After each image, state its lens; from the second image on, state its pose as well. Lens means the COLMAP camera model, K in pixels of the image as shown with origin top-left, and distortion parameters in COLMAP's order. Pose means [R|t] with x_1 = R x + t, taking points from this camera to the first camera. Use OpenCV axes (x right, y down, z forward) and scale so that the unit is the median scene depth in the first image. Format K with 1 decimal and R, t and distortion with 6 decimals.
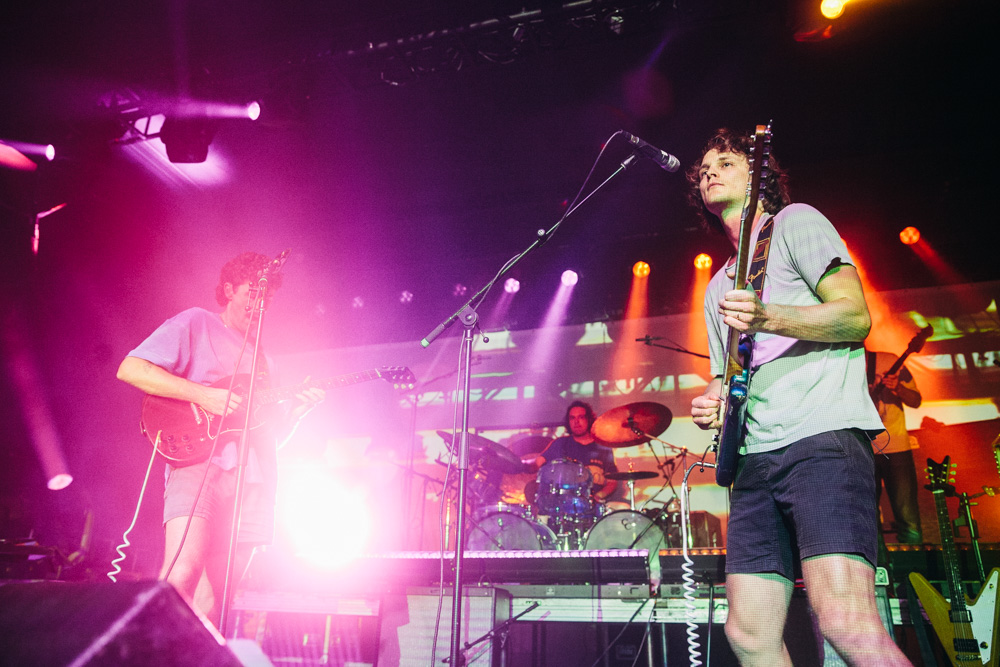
lens RADIAL K [[711.5, 0, 548.4], [0, 711.5, 335.3], [0, 0, 1]] dist [-0.057313, 0.000943]
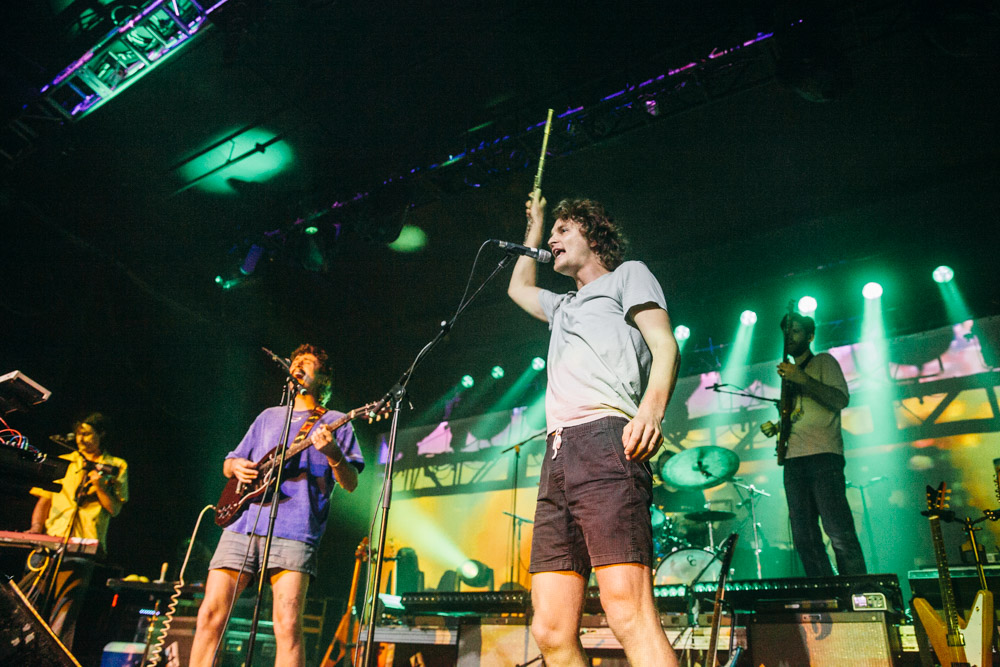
lens RADIAL K [[711.5, 0, 548.4], [0, 711.5, 335.3], [0, 0, 1]] dist [-0.057313, 0.000943]
pose [[0.961625, -0.092703, -0.258233, 0.290987], [0.071958, 0.993458, -0.088680, 0.007893], [0.264764, 0.066695, 0.962004, -0.145841]]
